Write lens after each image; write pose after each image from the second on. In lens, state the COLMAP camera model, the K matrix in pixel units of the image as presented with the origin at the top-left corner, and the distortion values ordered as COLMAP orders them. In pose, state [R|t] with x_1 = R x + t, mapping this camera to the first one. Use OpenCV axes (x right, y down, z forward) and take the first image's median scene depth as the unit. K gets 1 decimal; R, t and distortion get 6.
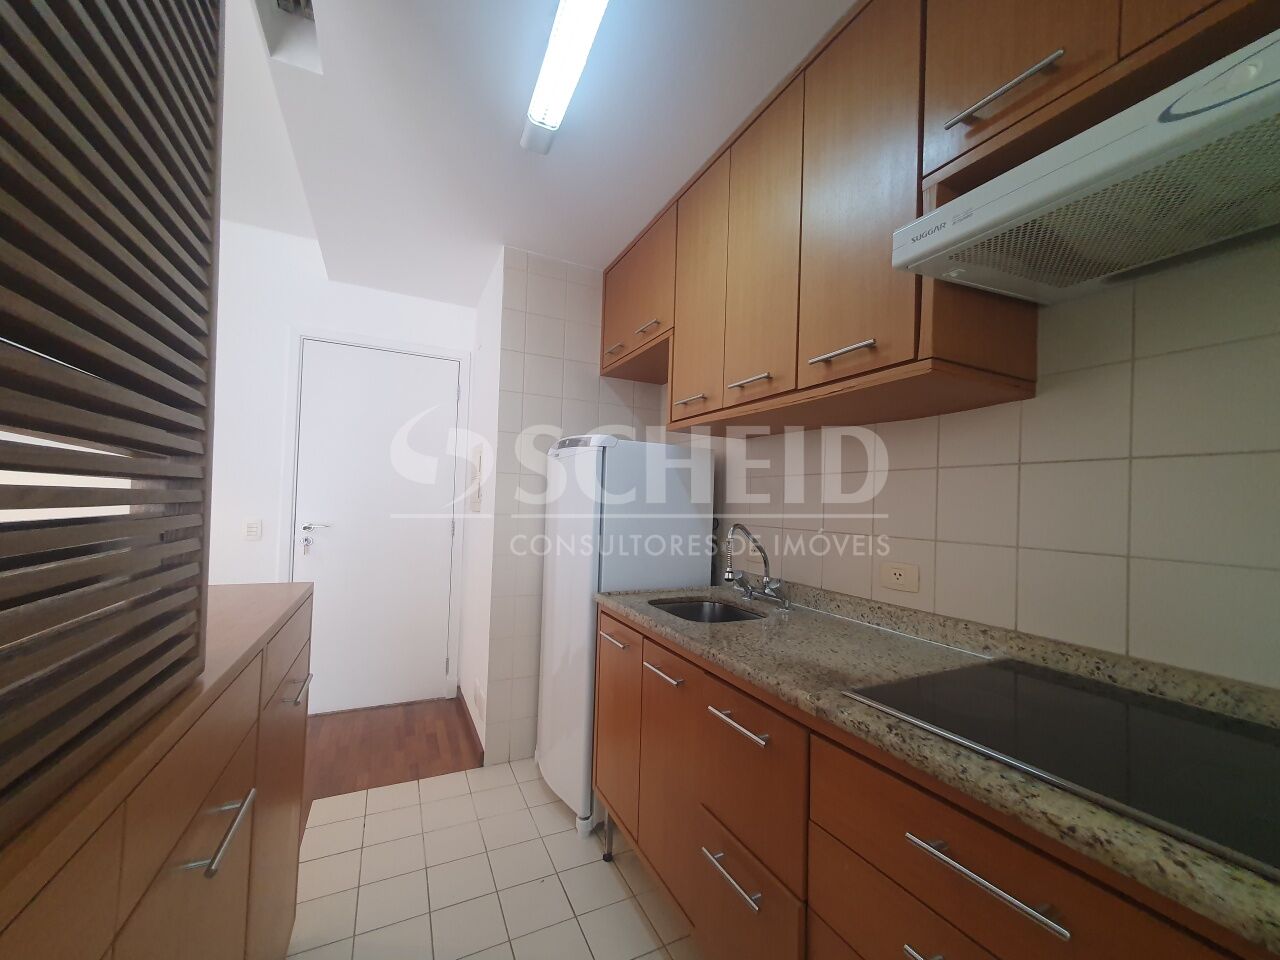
lens RADIAL K [[504.4, 0, 641.7], [0, 504.4, 495.7], [0, 0, 1]] dist [-0.000127, -0.000019]
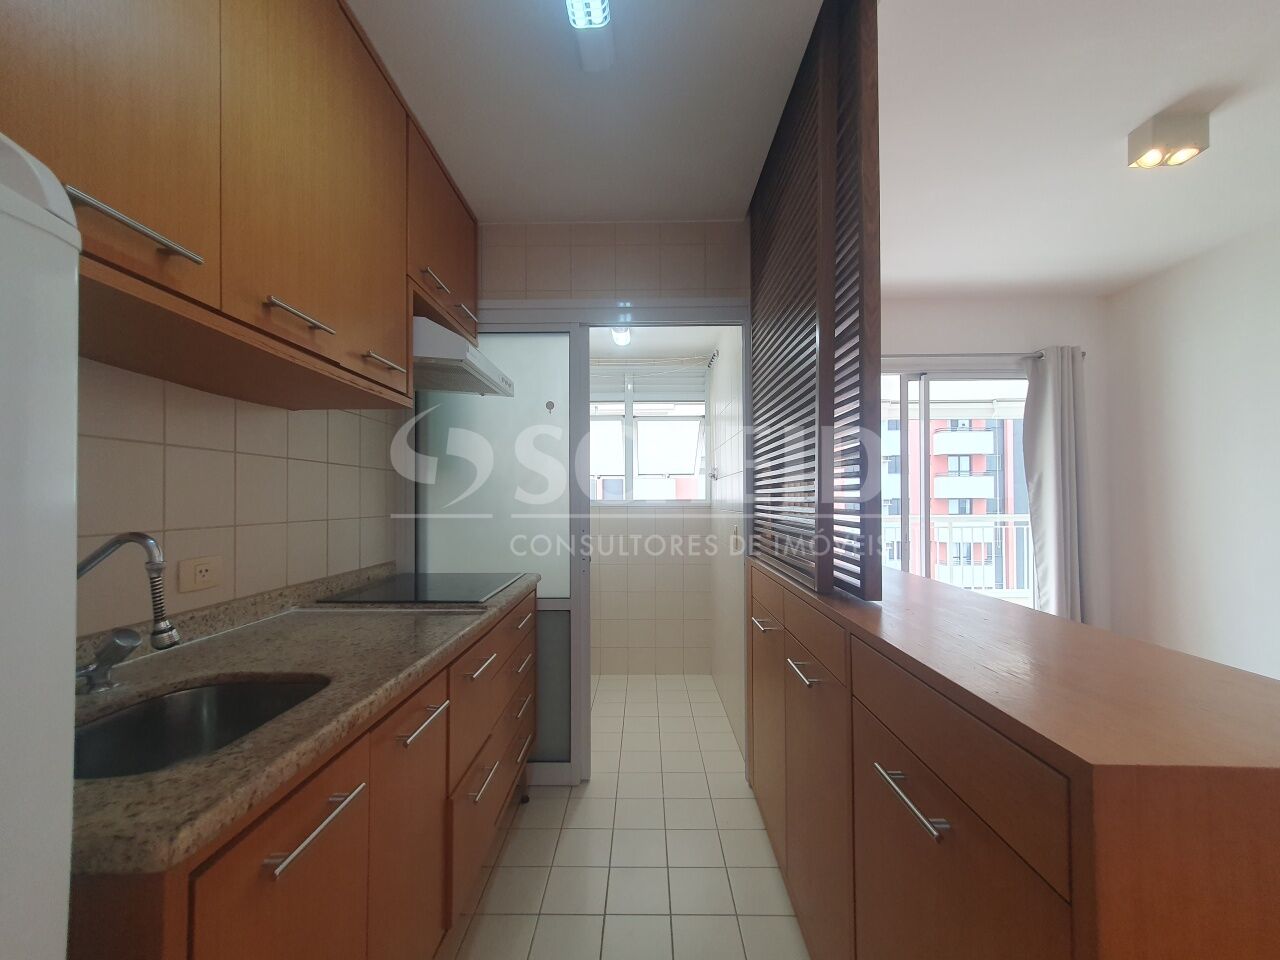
lens RADIAL K [[504.4, 0, 641.7], [0, 504.4, 495.7], [0, 0, 1]] dist [-0.000127, -0.000019]
pose [[-0.891995, -0.023642, 0.451426, -0.598211], [-0.031198, 0.999470, -0.009303, 0.015114], [-0.450967, -0.022382, -0.892260, 1.587588]]
